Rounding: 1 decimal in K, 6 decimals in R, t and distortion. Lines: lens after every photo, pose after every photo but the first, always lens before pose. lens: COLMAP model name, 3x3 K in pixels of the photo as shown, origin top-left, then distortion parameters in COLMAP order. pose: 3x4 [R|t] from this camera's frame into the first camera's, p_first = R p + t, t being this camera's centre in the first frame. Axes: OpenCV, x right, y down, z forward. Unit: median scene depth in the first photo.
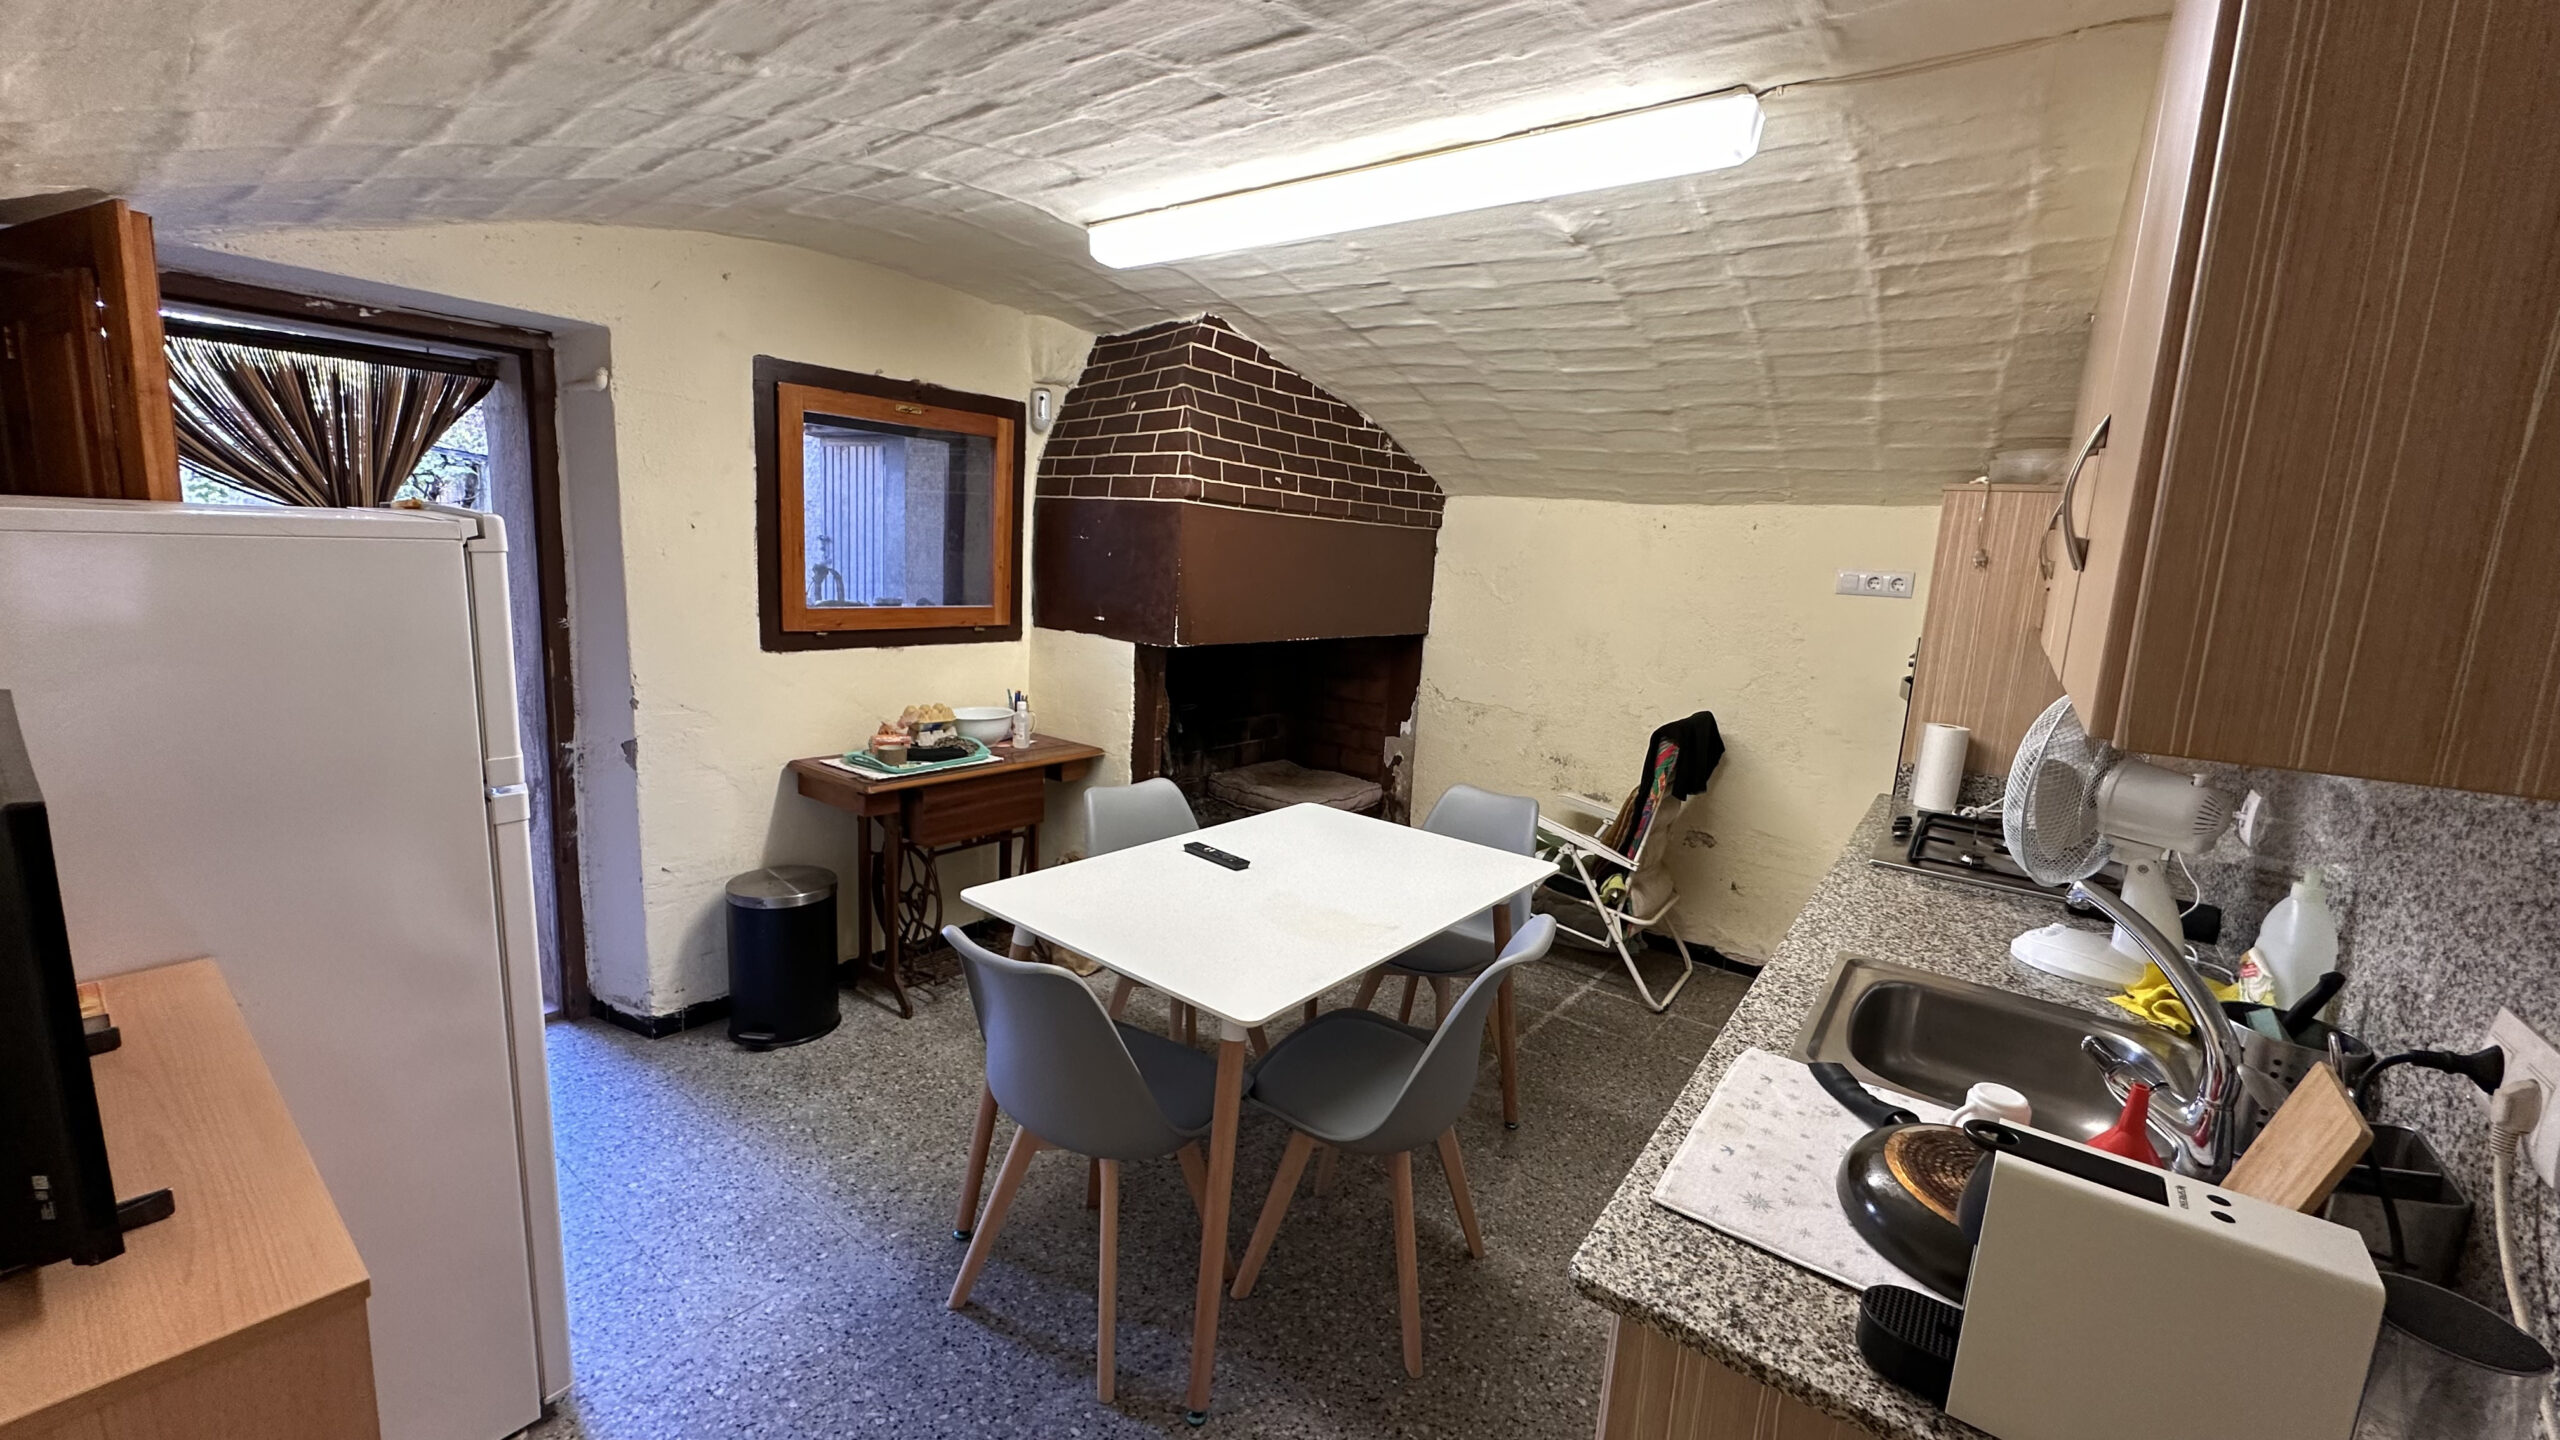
lens RADIAL K [[1010.6, 0, 1284.1], [0, 1010.6, 711.4], [0, 0, 1]] dist [-0.010984, -0.000059]
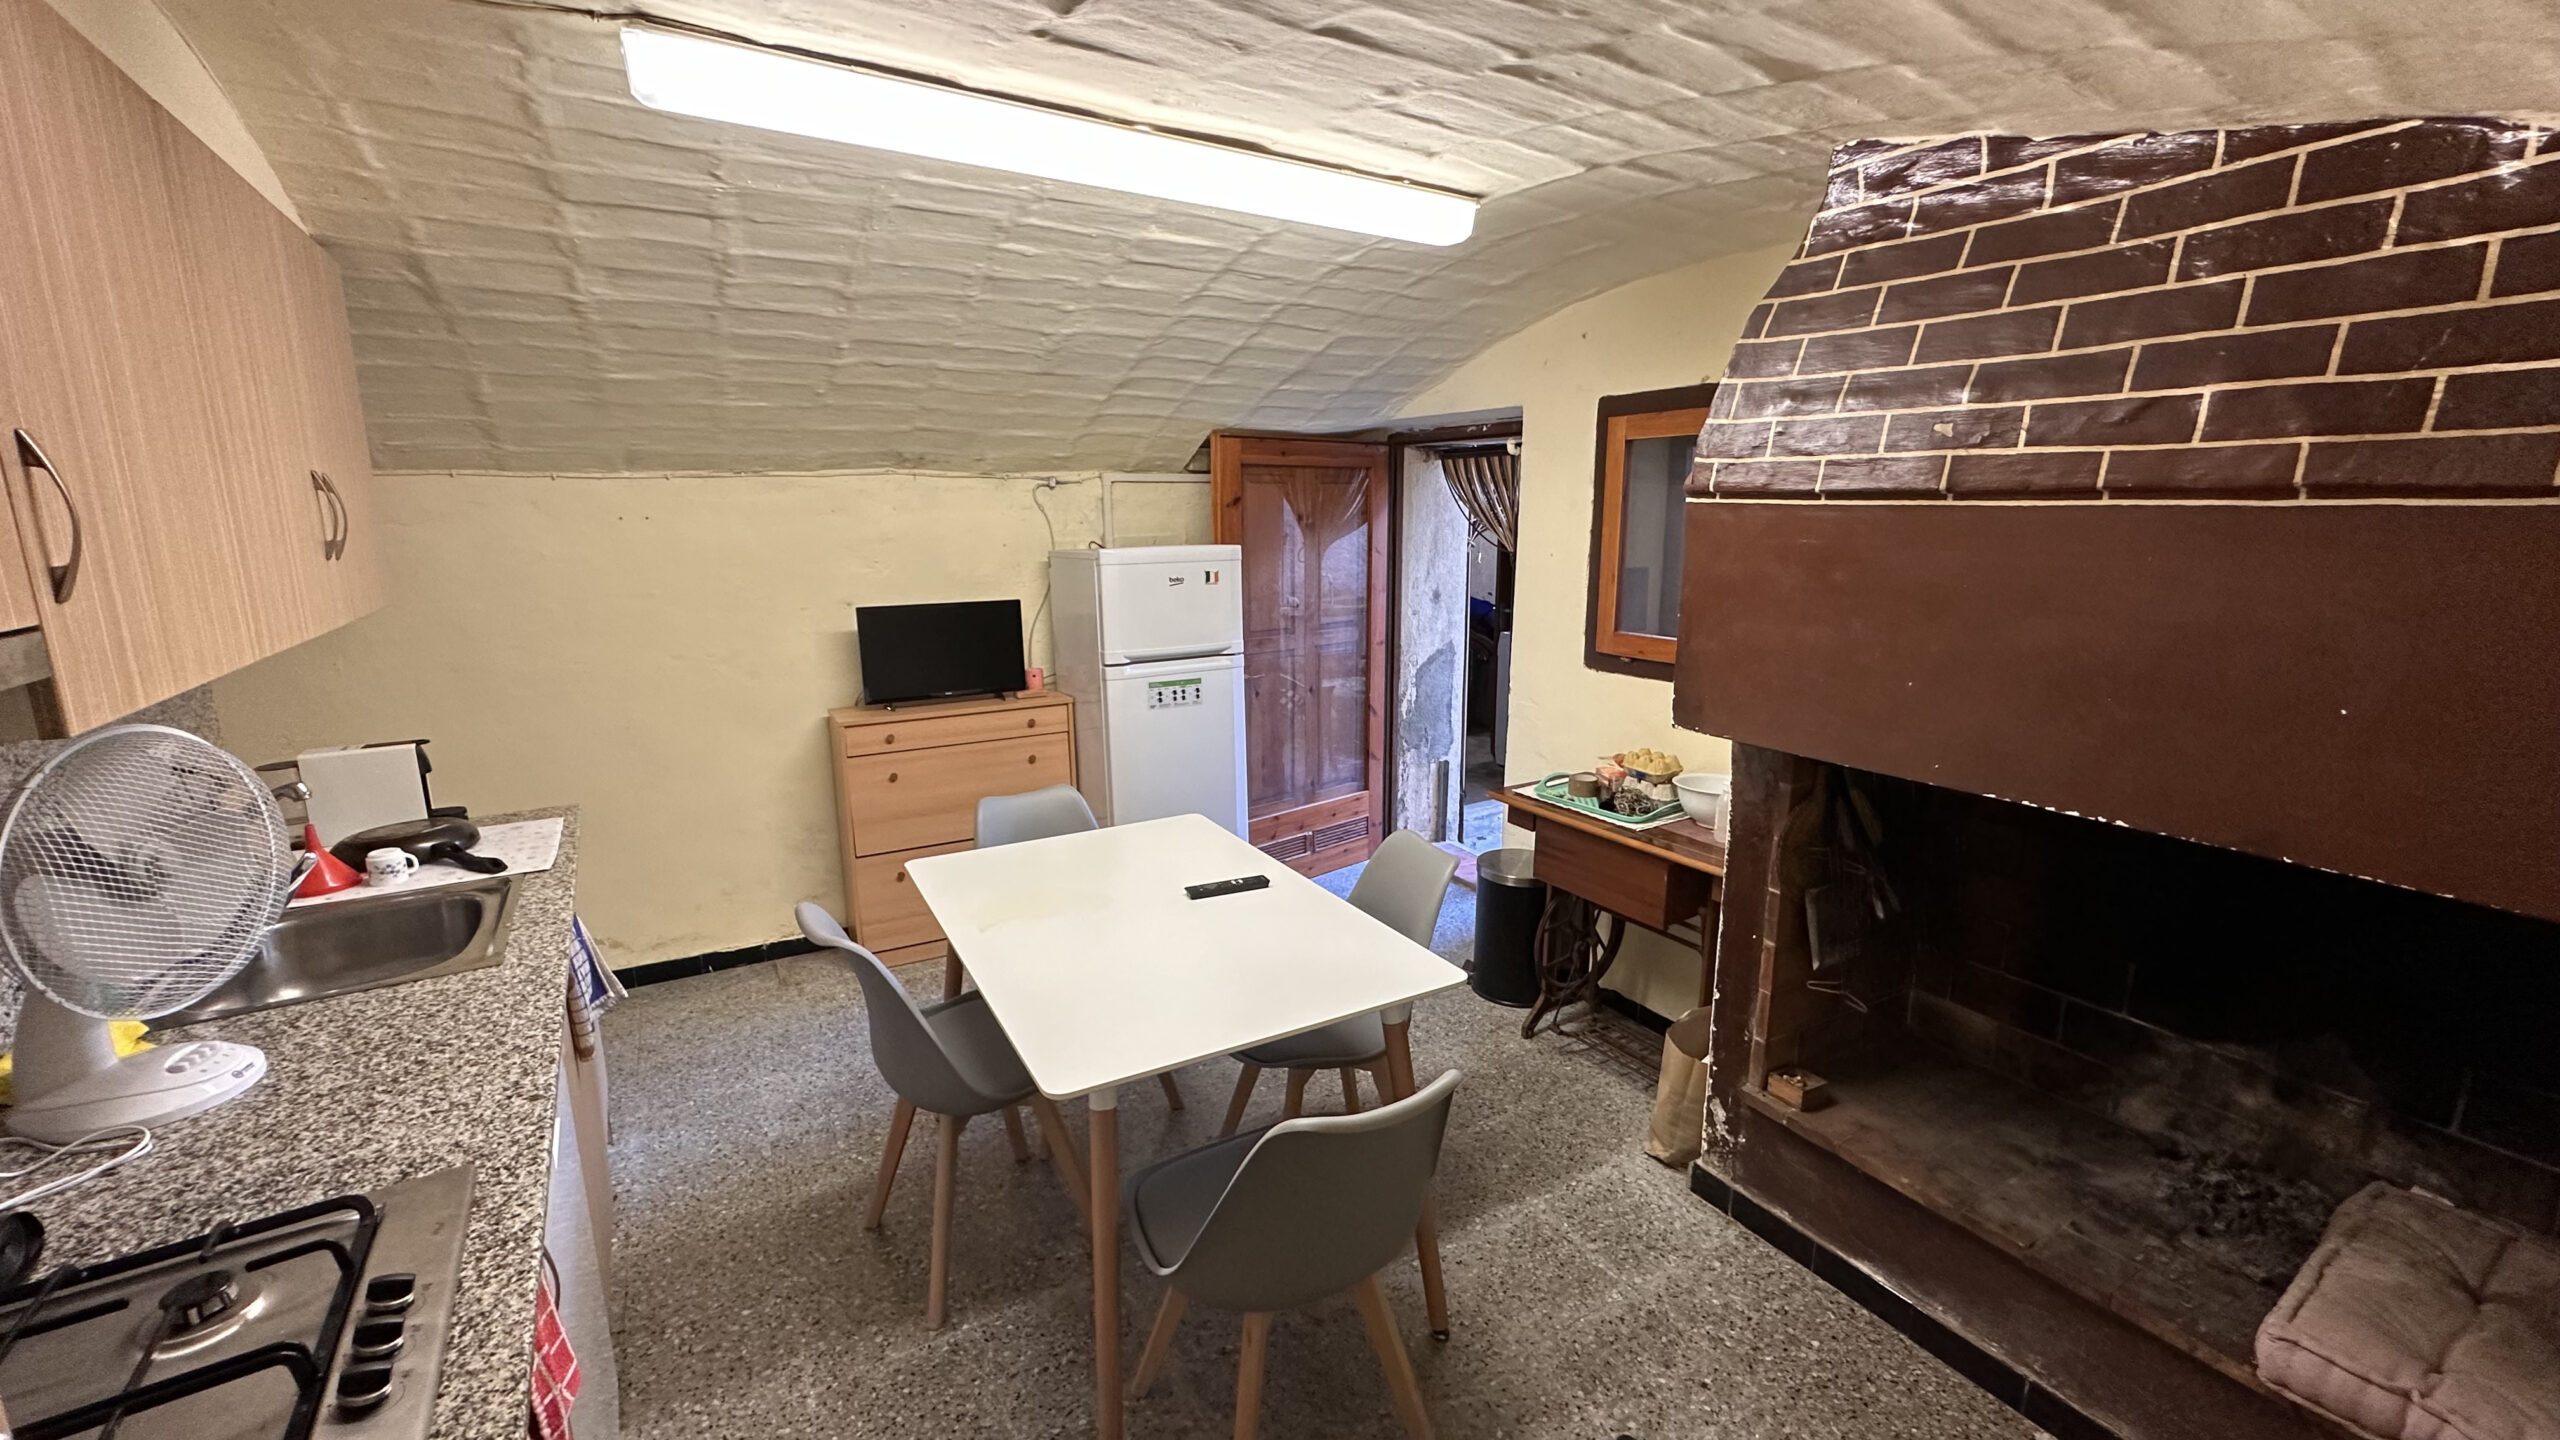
lens RADIAL K [[1010.6, 0, 1284.1], [0, 1010.6, 711.4], [0, 0, 1]] dist [-0.010984, -0.000059]
pose [[-0.357080, 0.122035, -0.926068, 0.814204], [-0.168854, 0.966662, 0.192492, -0.219659], [0.918685, 0.225105, -0.324570, 1.383142]]
